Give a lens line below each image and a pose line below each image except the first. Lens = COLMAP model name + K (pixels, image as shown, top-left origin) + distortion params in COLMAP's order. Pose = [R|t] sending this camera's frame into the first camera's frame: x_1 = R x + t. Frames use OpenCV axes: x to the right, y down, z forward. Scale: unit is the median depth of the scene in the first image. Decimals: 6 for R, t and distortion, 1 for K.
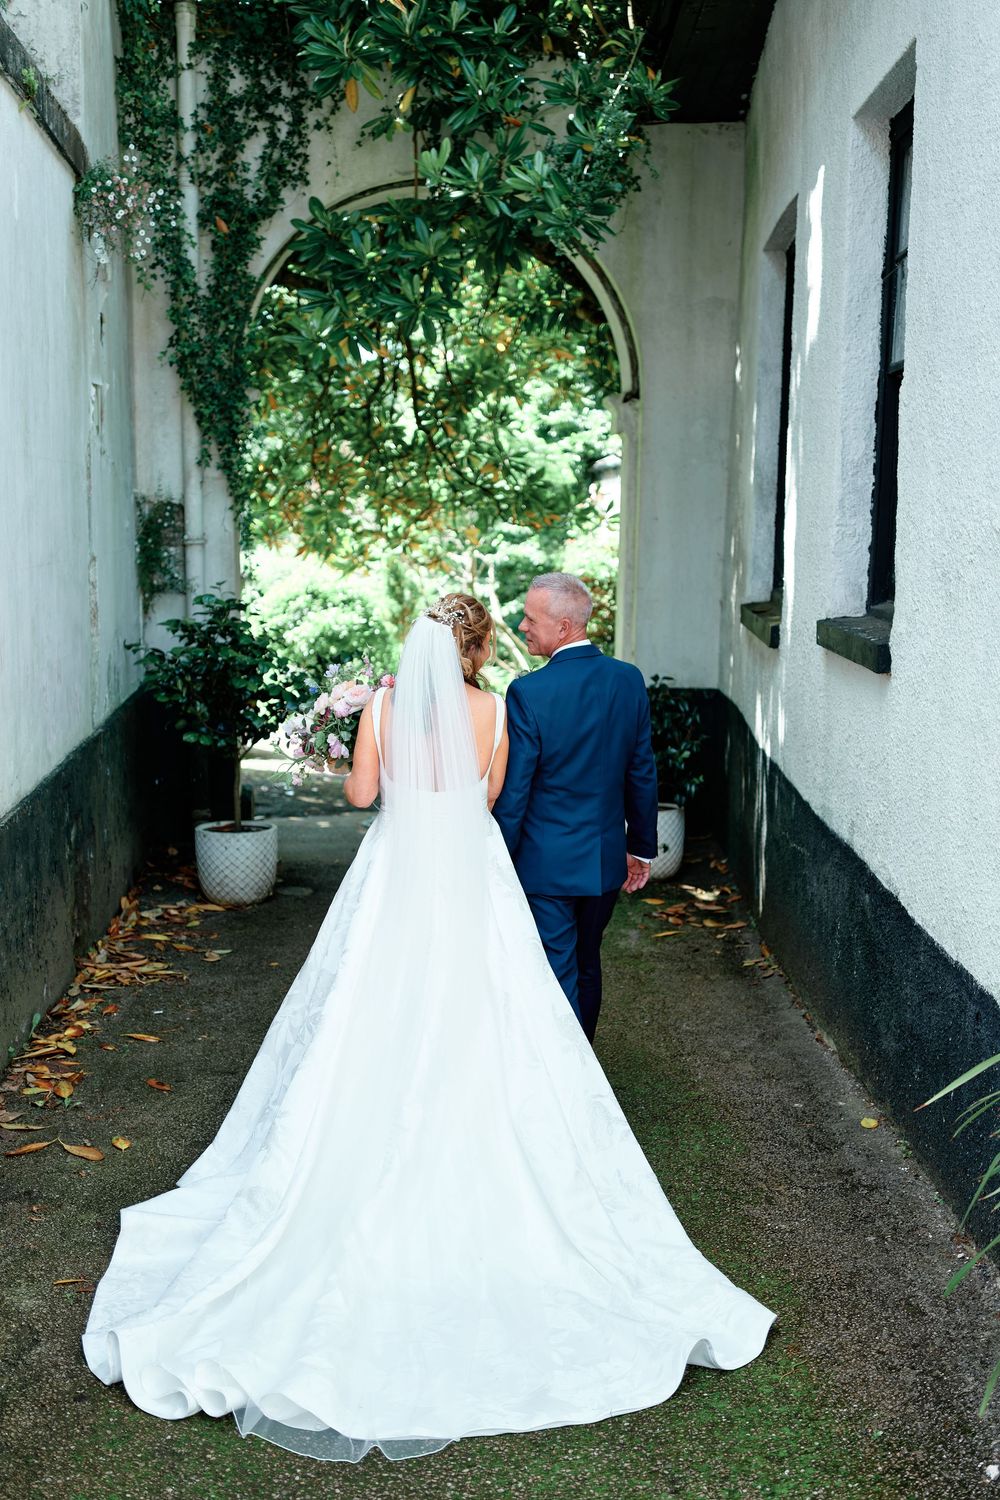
lens RADIAL K [[1643.2, 0, 500.0], [0, 1643.2, 750.0], [0, 0, 1]] dist [-0.003010, -0.000786]
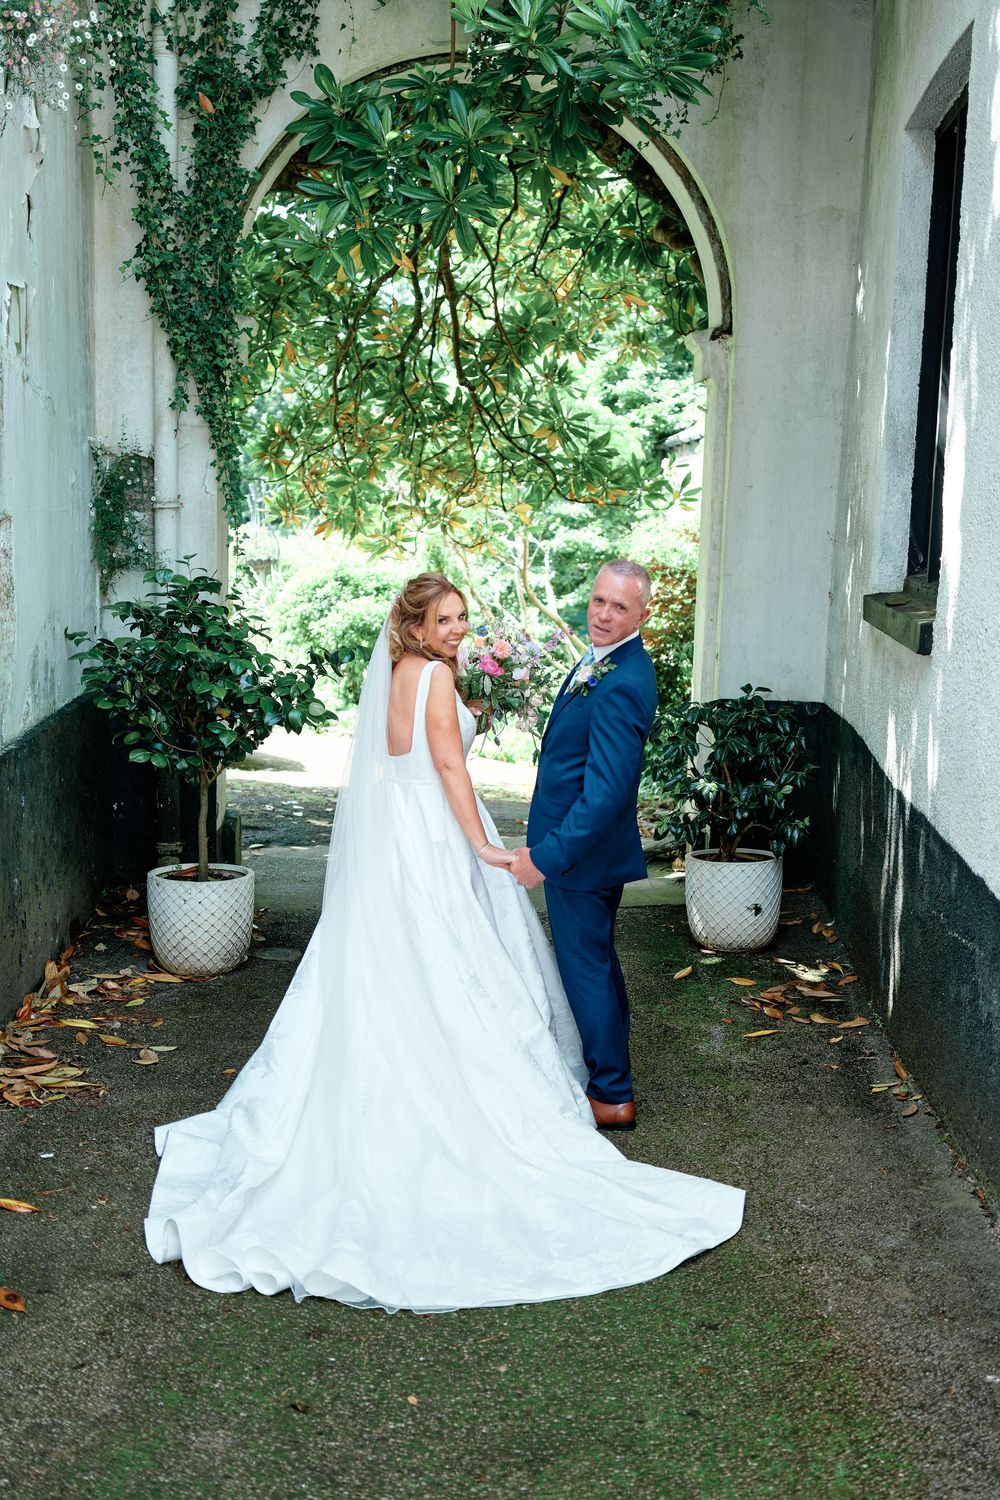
lens RADIAL K [[1810.1, 0, 500.0], [0, 1810.1, 750.0], [0, 0, 1]] dist [-0.002330, -0.005586]
pose [[0.999357, 0.019946, -0.029811, 0.003470], [-0.020059, 0.999793, -0.003488, -0.009254], [0.029735, 0.004084, 0.999549, 0.137217]]
